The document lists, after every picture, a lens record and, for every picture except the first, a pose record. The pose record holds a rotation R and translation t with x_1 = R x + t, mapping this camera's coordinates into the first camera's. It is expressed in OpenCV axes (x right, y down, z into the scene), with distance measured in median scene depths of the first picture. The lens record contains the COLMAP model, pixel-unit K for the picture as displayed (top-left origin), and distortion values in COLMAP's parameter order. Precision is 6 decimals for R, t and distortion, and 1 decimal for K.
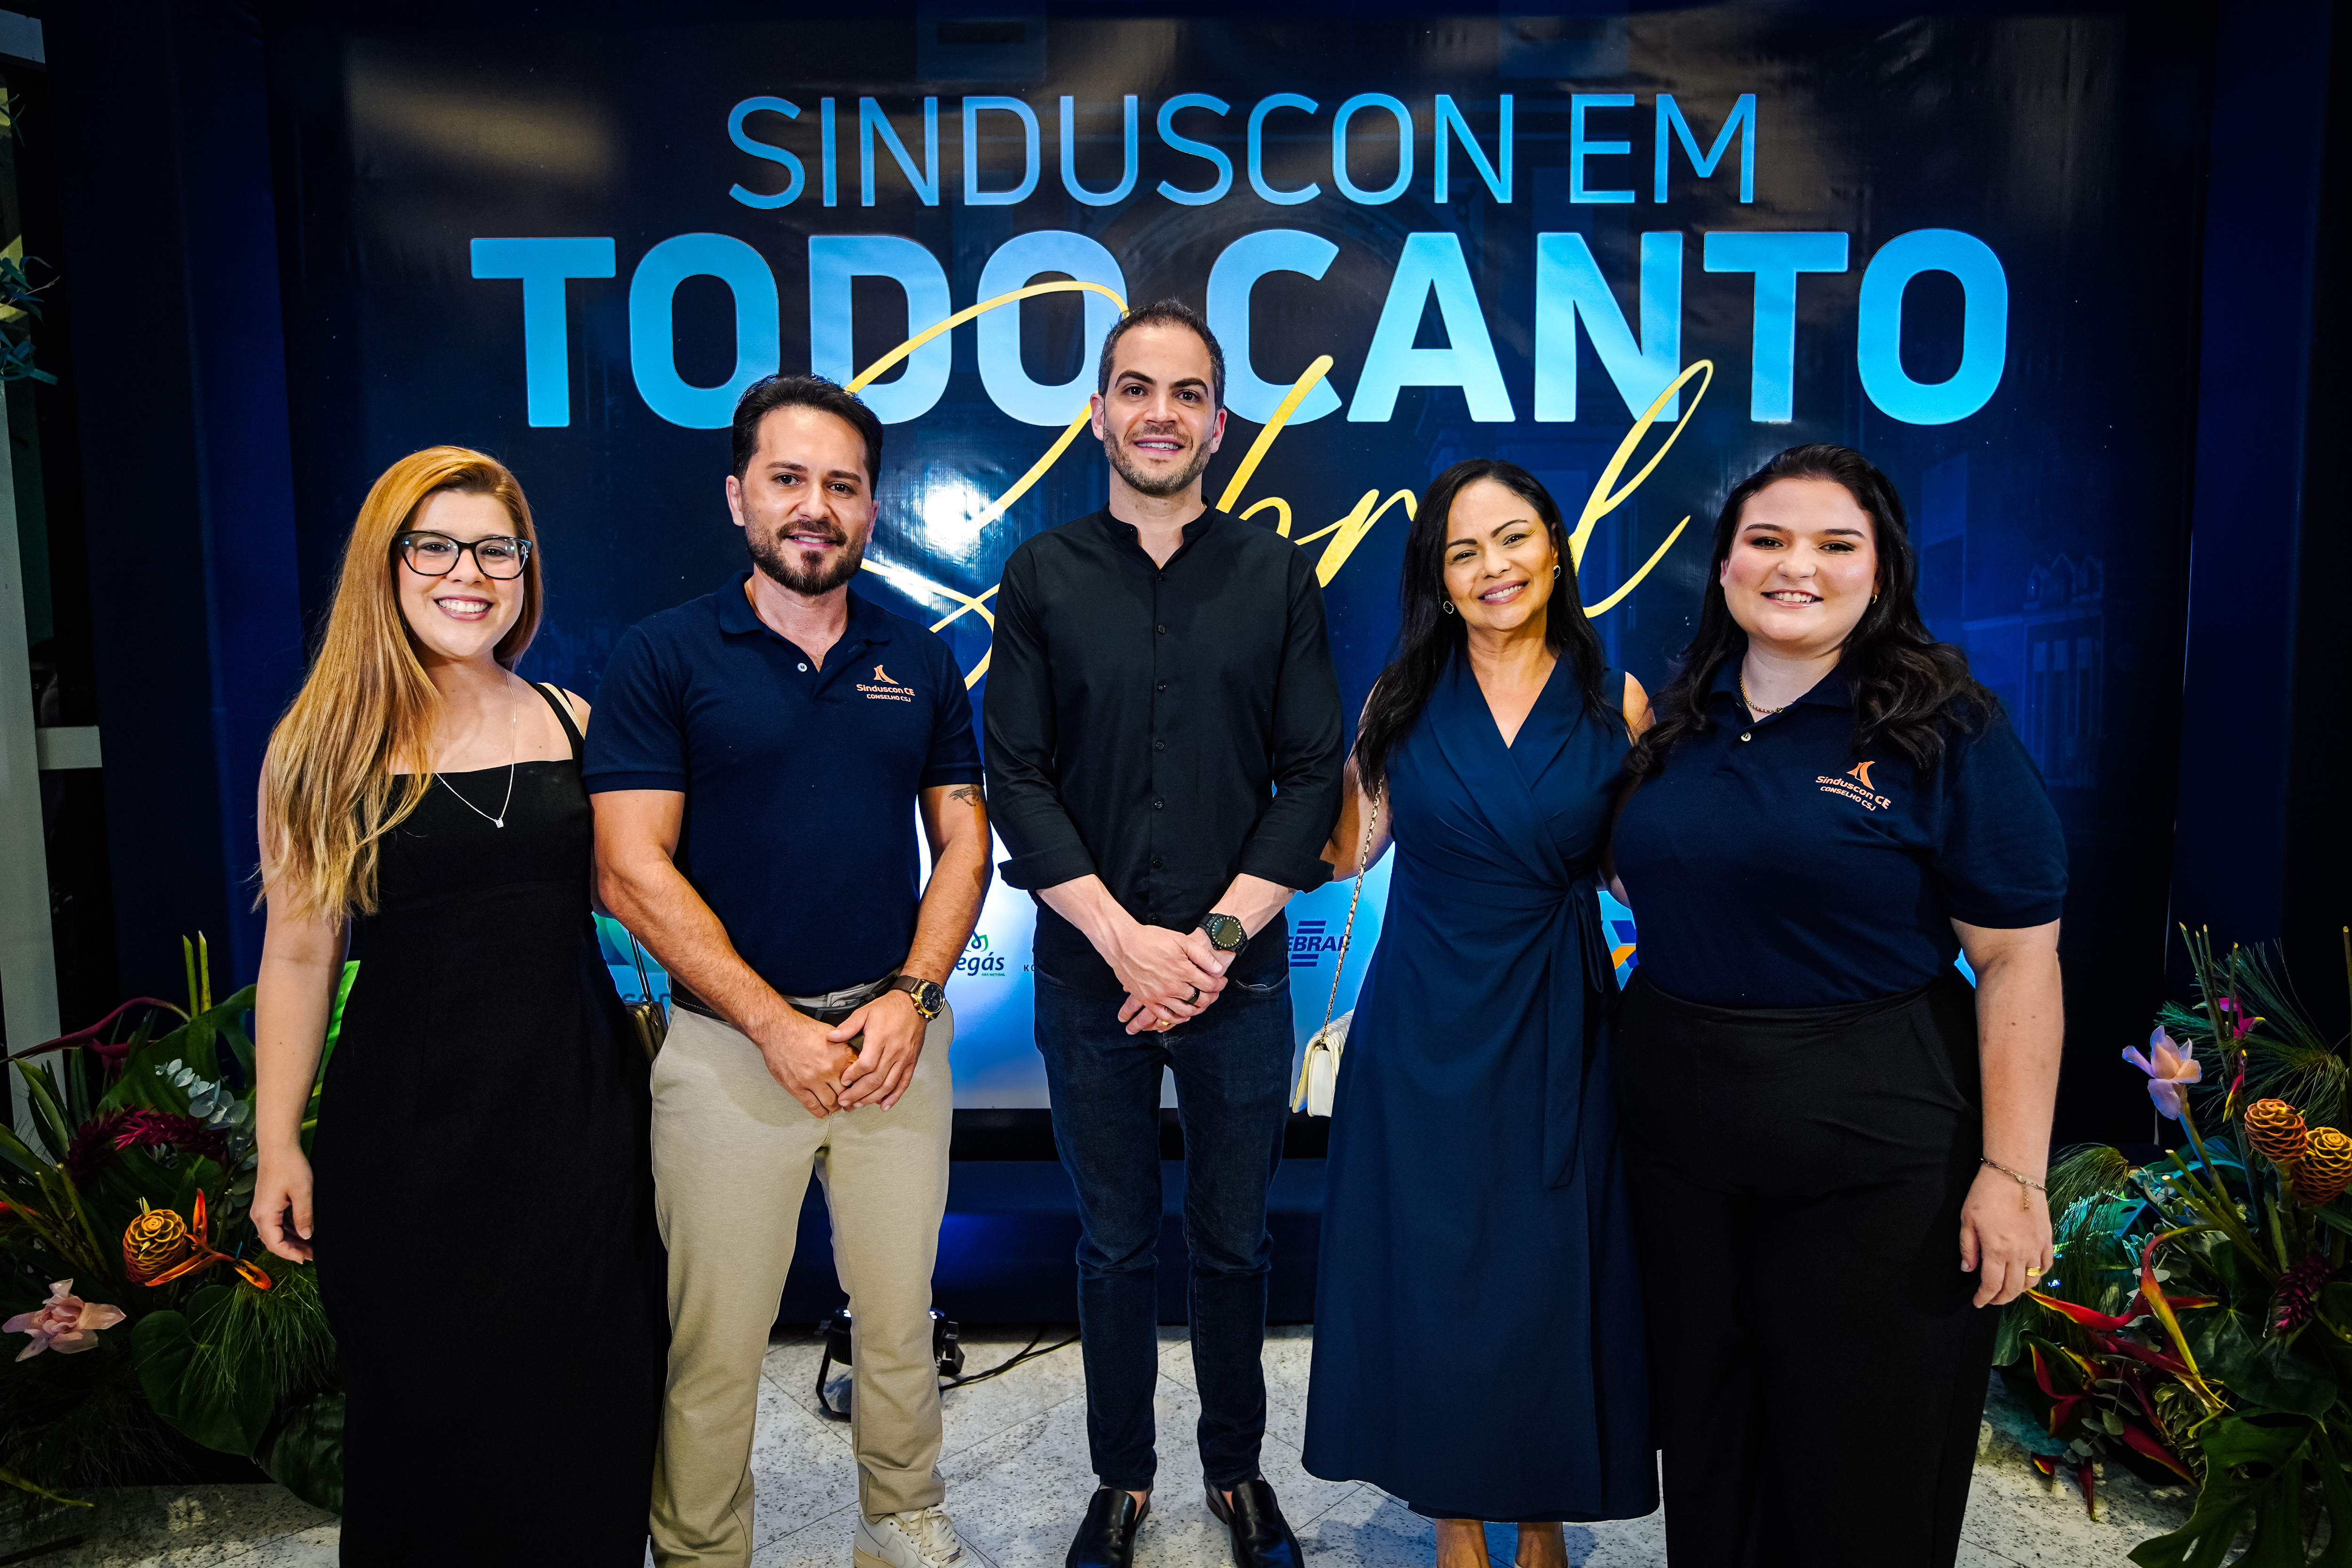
lens RADIAL K [[1335.1, 0, 1180.9], [0, 1335.1, 791.1], [0, 0, 1]] dist [-0.033914, 0.025174]
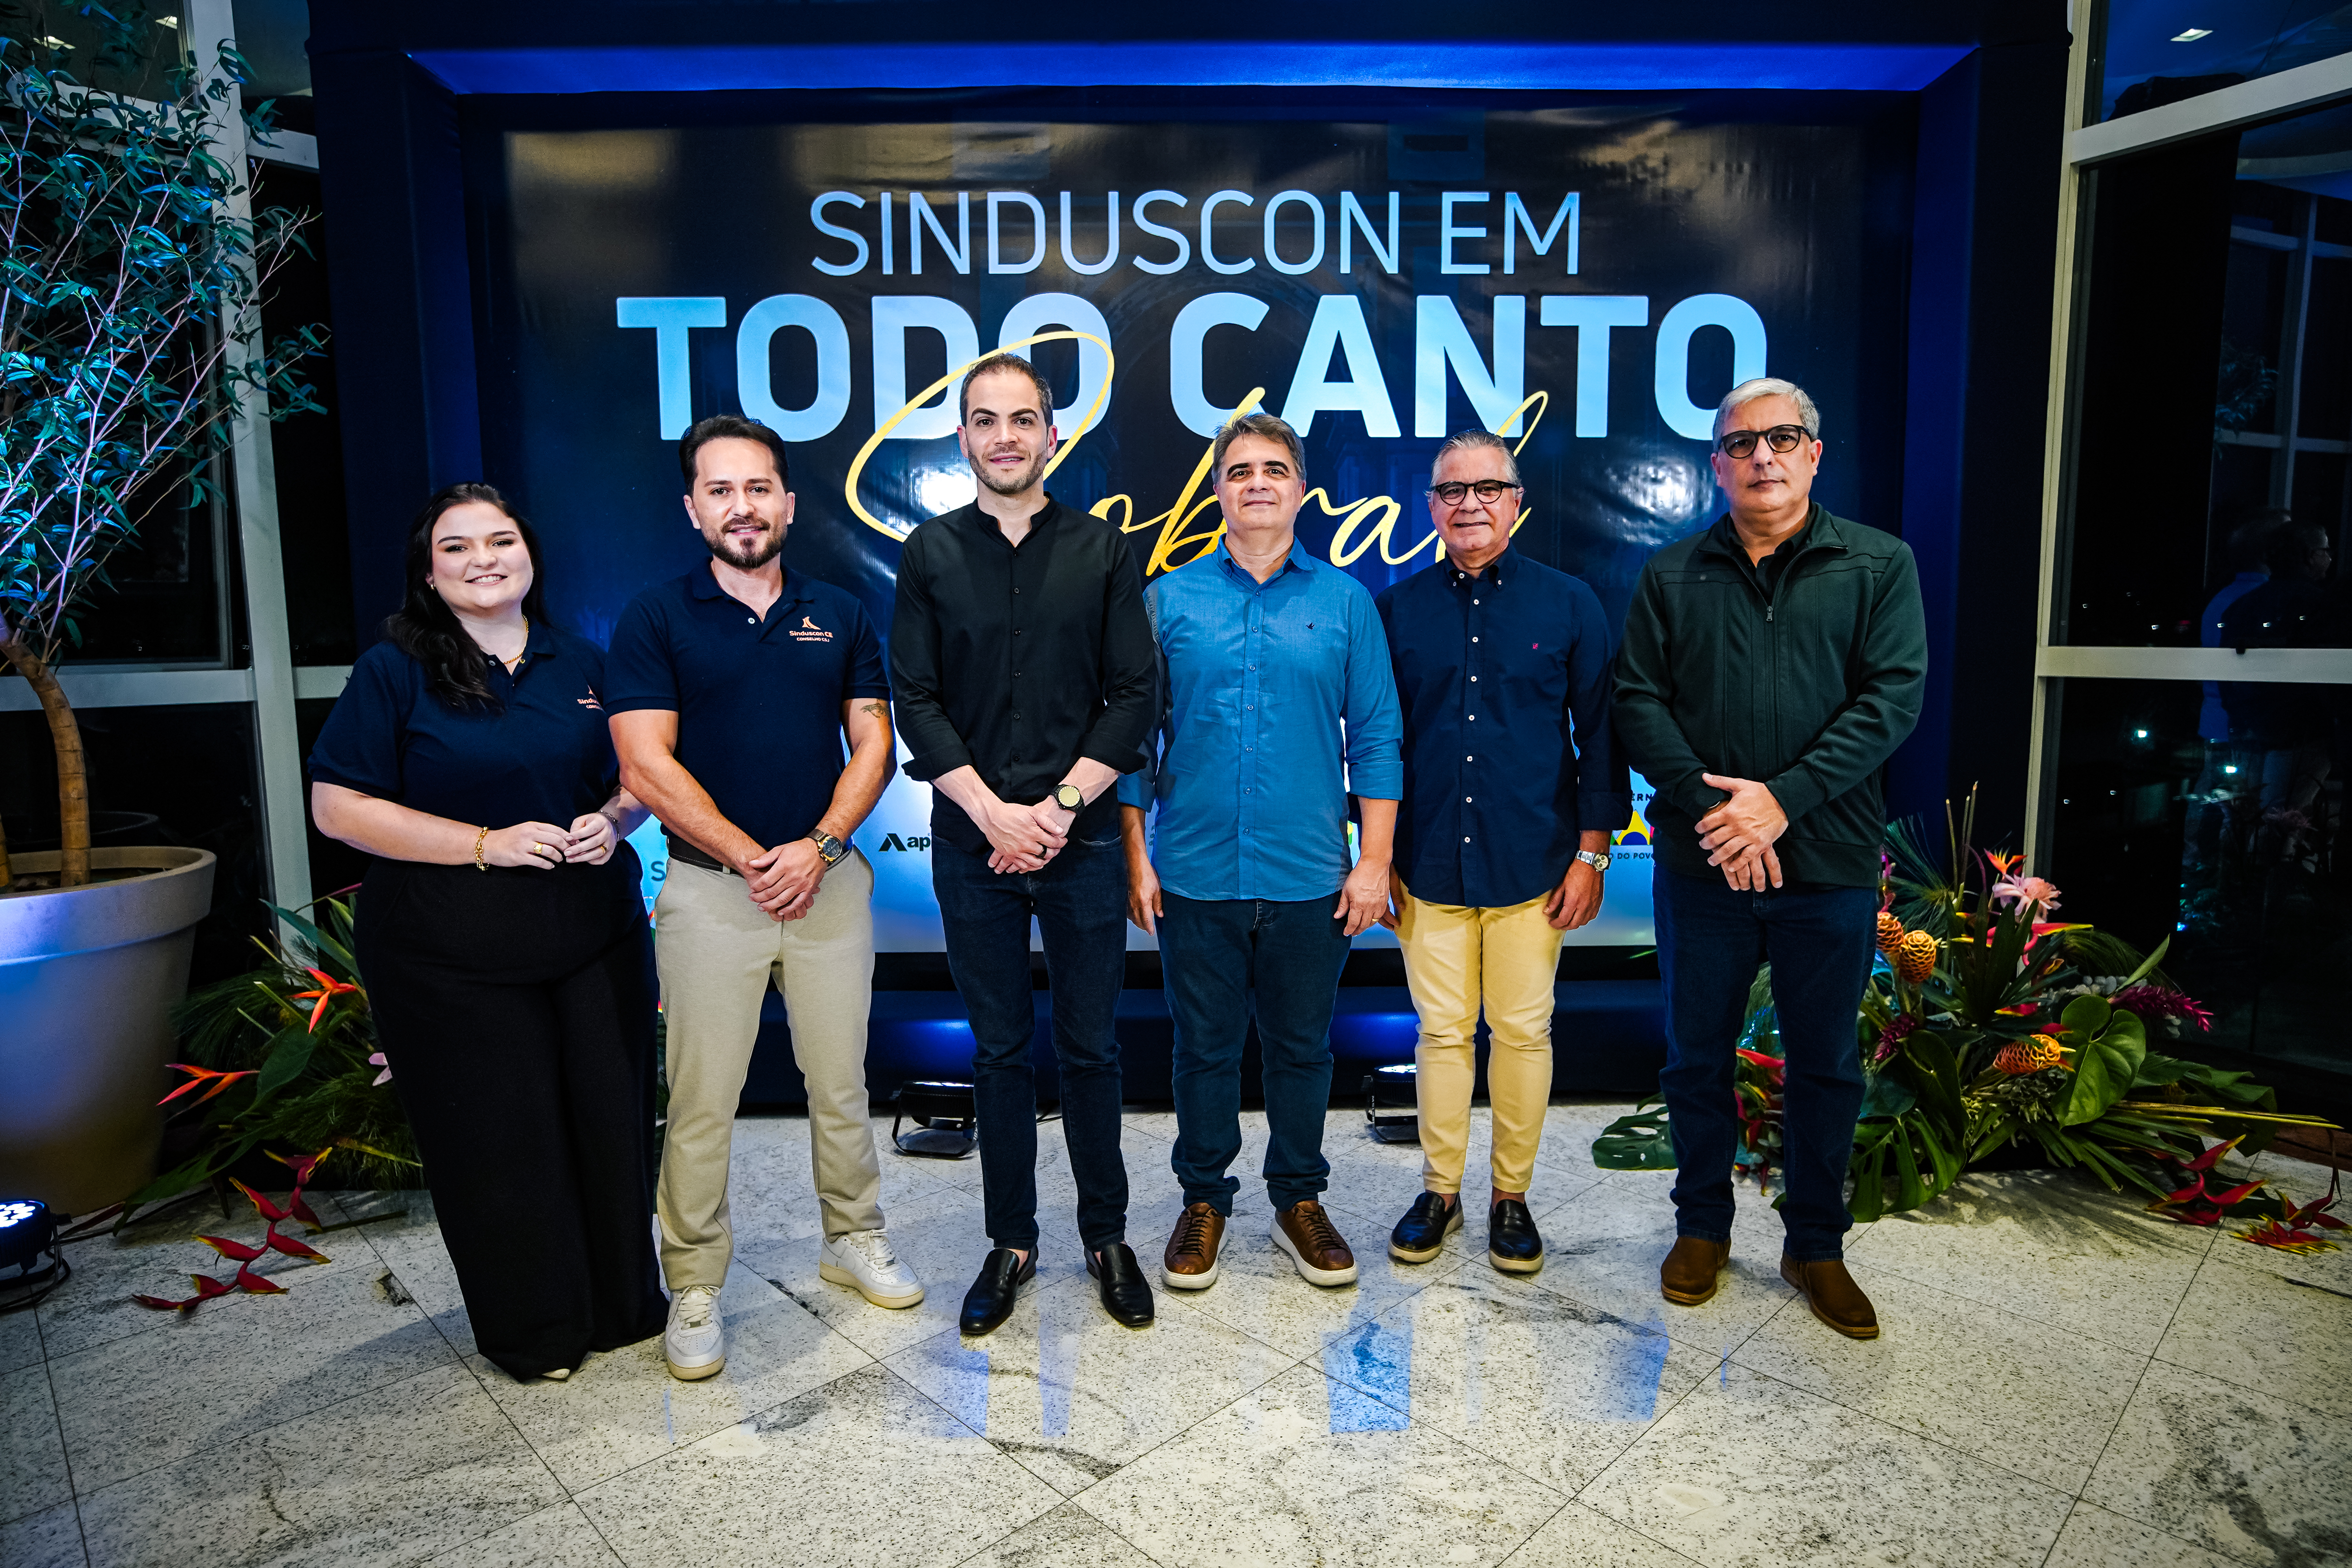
lens RADIAL K [[1335.1, 0, 1182.2], [0, 1335.1, 792.7], [0, 0, 1]] dist [-0.033914, 0.025174]
pose [[0.999908, -0.001540, 0.013496, 0.012641], [0.001065, 0.999383, 0.035120, 0.033946], [-0.013541, -0.035102, 0.999292, -0.358808]]
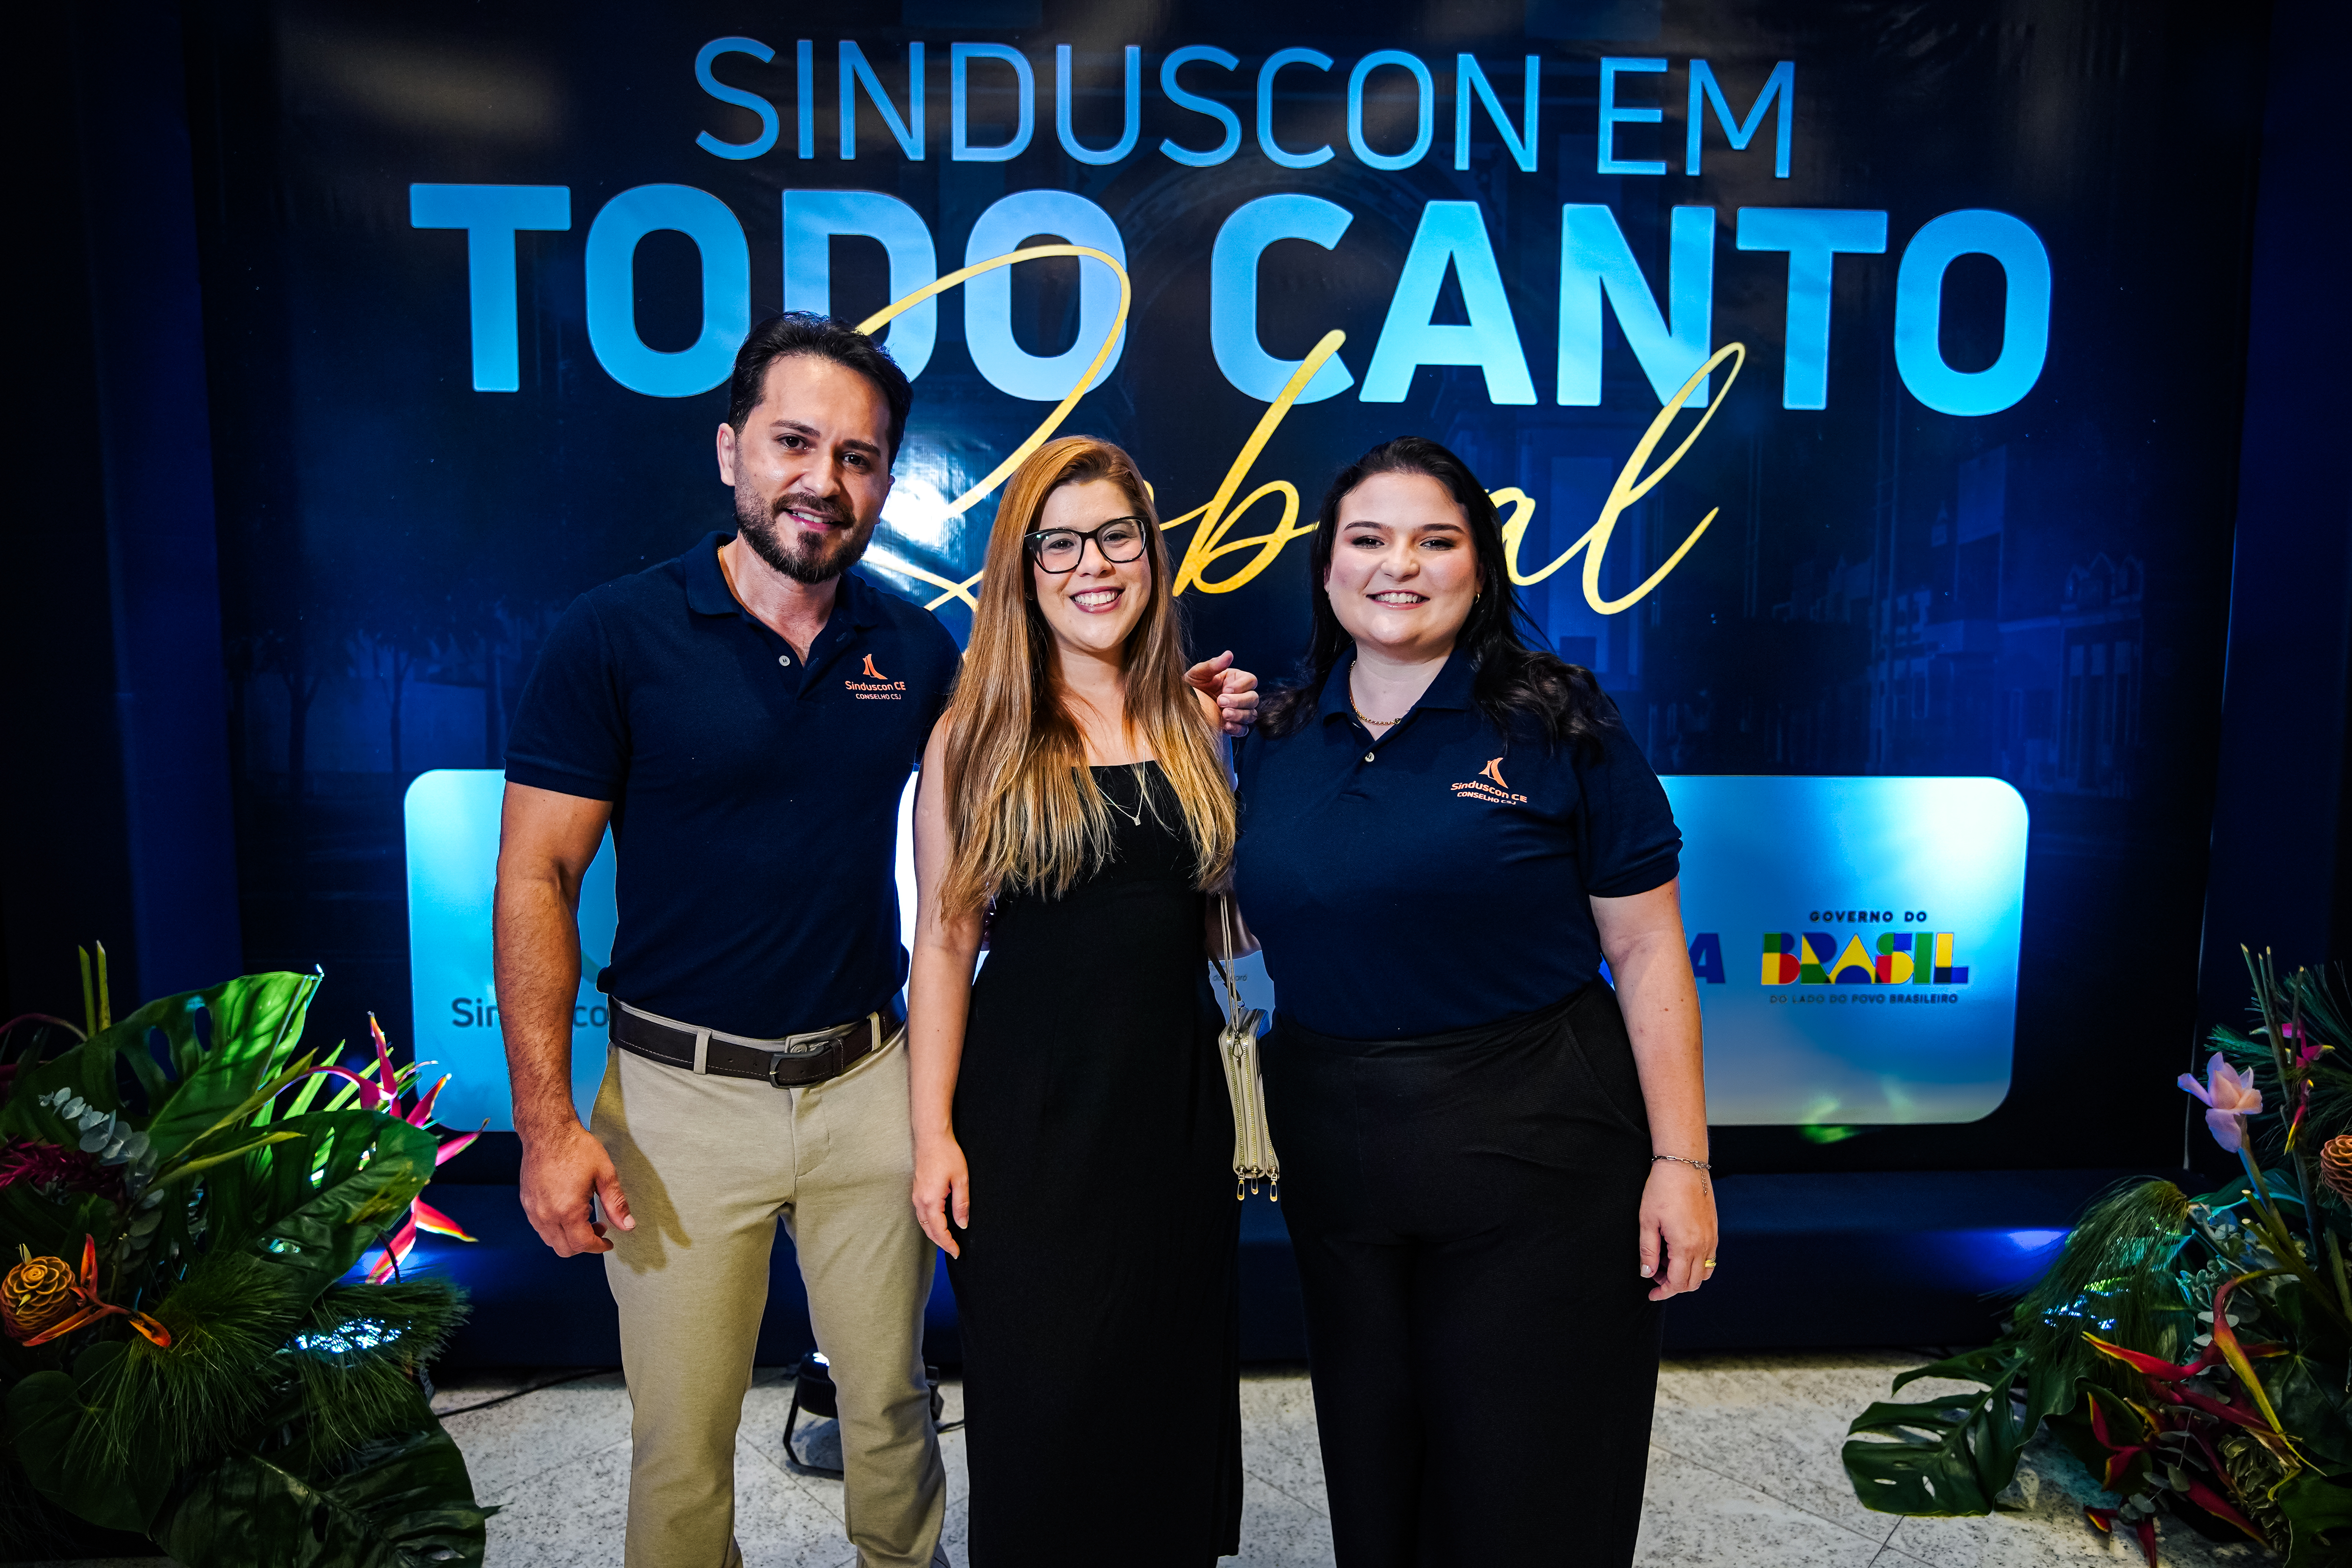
lens RADIAL K [[1335.1, 0, 1181.4], [0, 1335.1, 789.6], [0, 0, 1]] dist [-0.033914, 0.025174]
pose [[0.999484, 0.008967, 0.030839, -0.027491], [-0.009122, 0.999947, 0.004864, -0.007290], [-0.030794, -0.005143, 0.999513, 0.065671]]
